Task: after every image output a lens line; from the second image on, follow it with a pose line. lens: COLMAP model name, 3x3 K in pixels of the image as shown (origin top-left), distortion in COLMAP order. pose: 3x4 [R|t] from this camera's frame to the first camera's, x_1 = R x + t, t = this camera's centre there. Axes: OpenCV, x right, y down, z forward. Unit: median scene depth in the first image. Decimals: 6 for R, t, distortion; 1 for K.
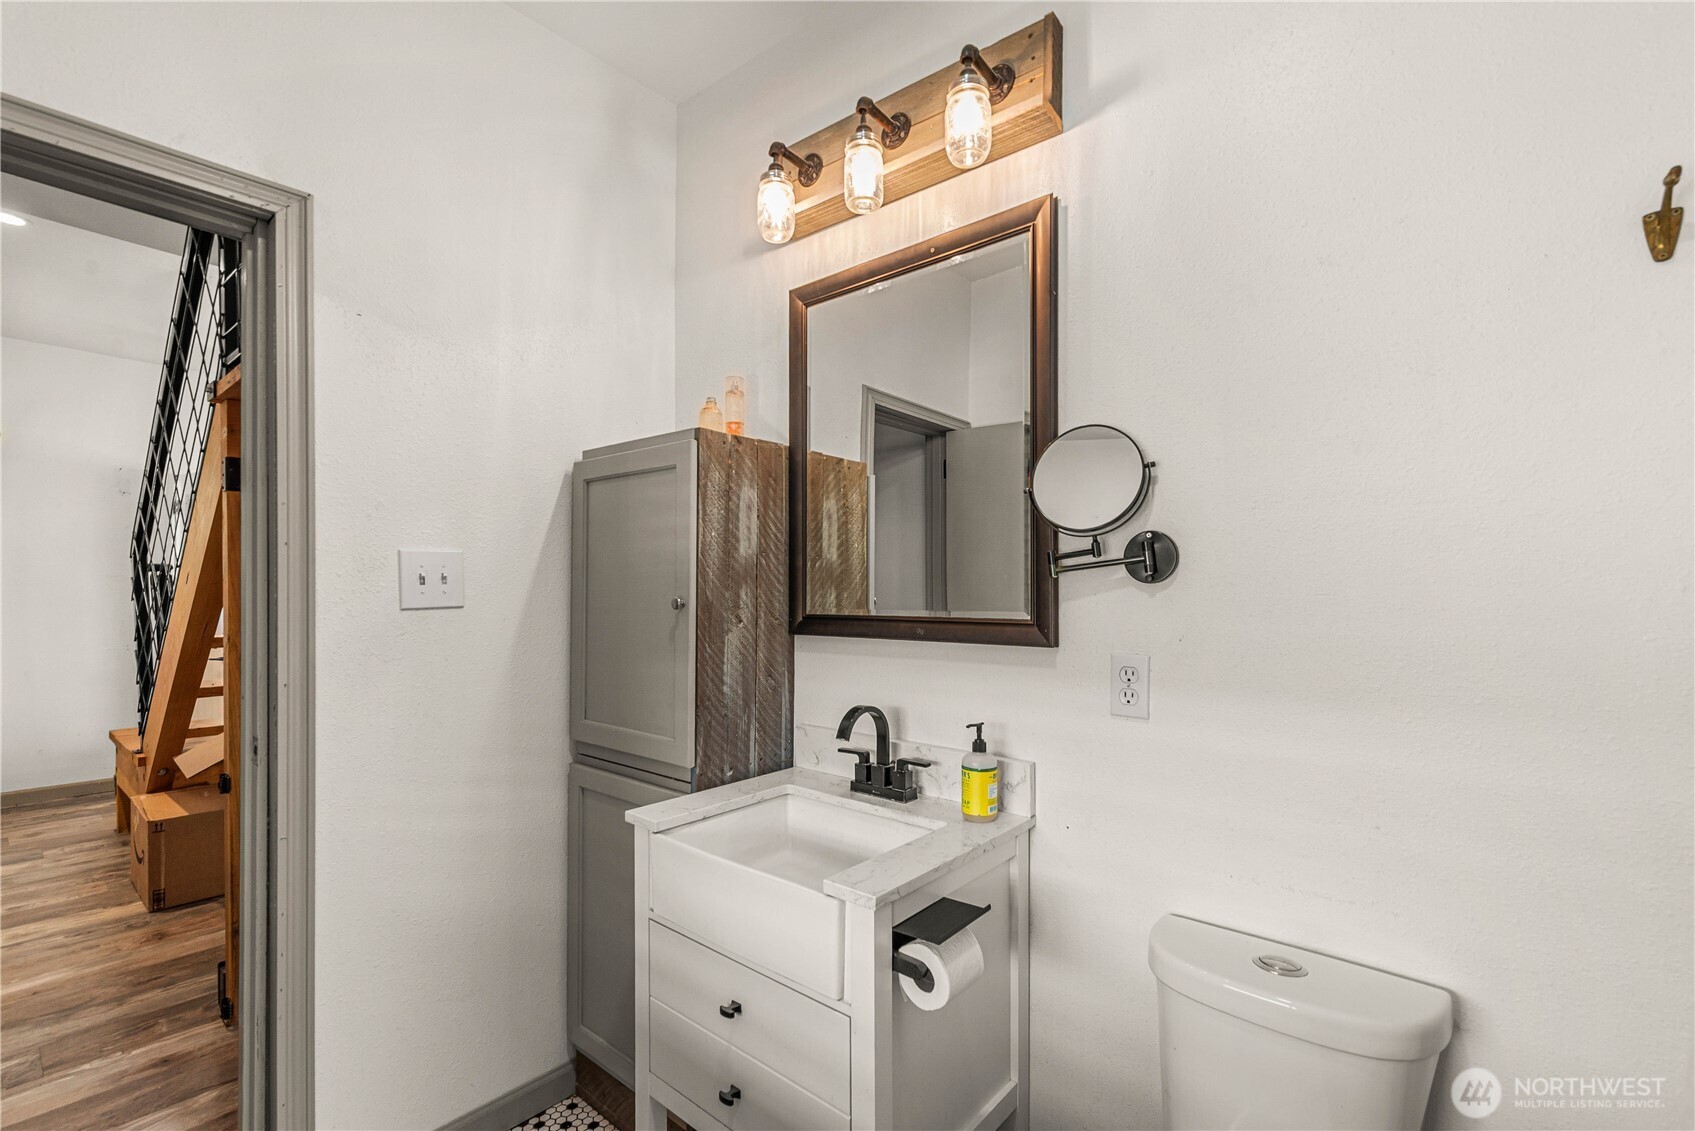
lens RADIAL K [[748.2, 0, 851.8], [0, 748.2, 586.5], [0, 0, 1]] dist [-0.000063, -0.000111]
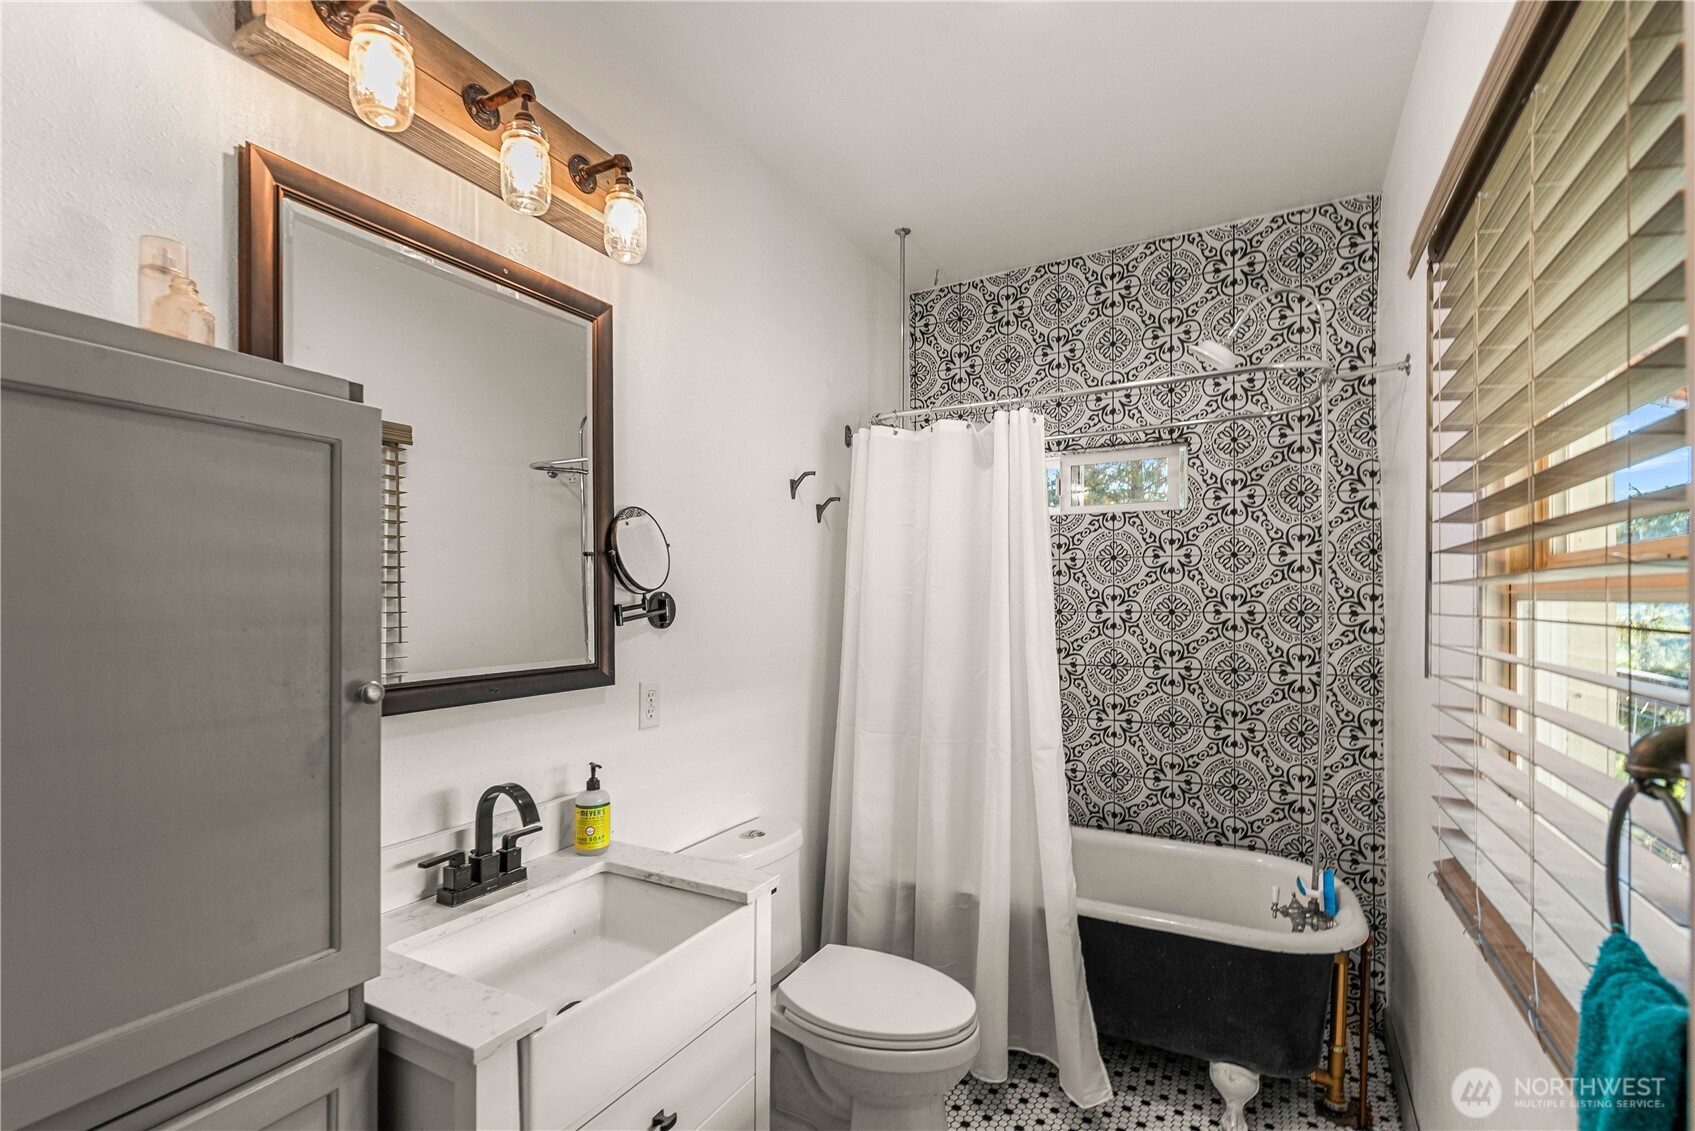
lens RADIAL K [[748.2, 0, 851.8], [0, 748.2, 586.5], [0, 0, 1]] dist [-0.000063, -0.000111]
pose [[-0.200374, 0.015471, 0.979597, -0.966049], [-0.006080, 0.999836, -0.017034, -0.056838], [-0.979701, -0.009369, -0.200248, 0.851837]]
